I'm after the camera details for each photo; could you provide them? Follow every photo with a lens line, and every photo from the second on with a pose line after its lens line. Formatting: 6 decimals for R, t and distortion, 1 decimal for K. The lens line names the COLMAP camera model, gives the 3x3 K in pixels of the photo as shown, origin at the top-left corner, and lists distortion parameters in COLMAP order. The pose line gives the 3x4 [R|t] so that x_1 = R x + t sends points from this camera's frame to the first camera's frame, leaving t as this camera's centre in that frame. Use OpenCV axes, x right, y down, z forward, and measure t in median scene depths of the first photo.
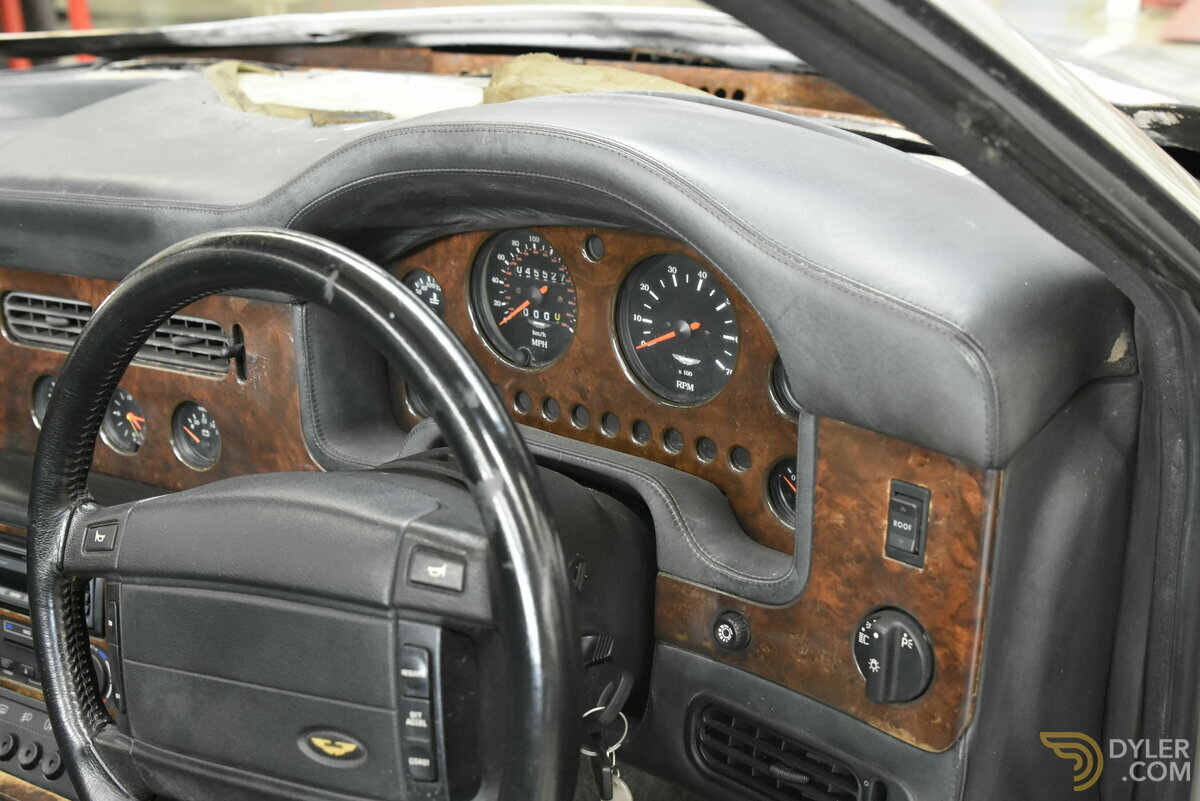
lens RADIAL K [[1377.6, 0, 600.0], [0, 1377.6, 400.5], [0, 0, 1]] dist [-0.094479, -0.001038]
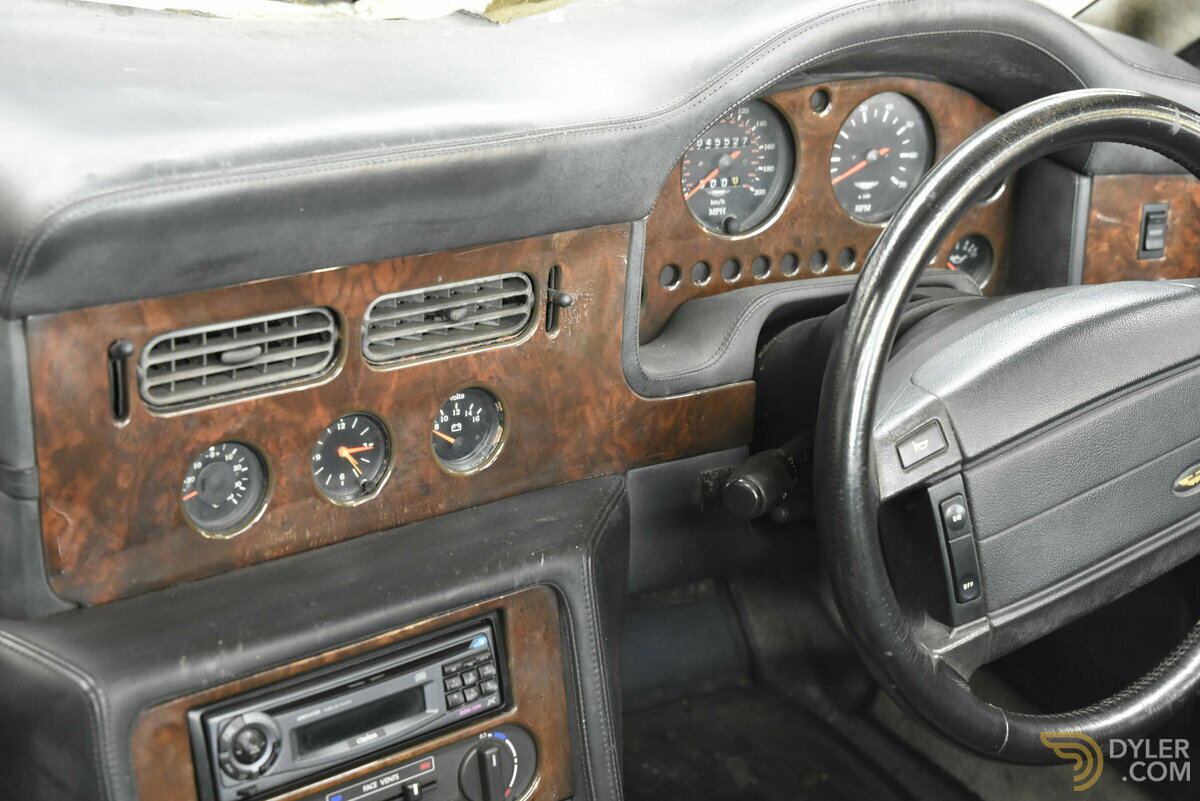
lens RADIAL K [[1854.0, 0, 600.0], [0, 1854.0, 400.5], [0, 0, 1]] dist [-0.039764, -0.043780]
pose [[0.367913, -0.283540, 0.885576, -1.717215], [0.236999, 0.949516, 0.205550, -0.272976], [-0.899151, 0.134256, 0.416537, 0.688241]]
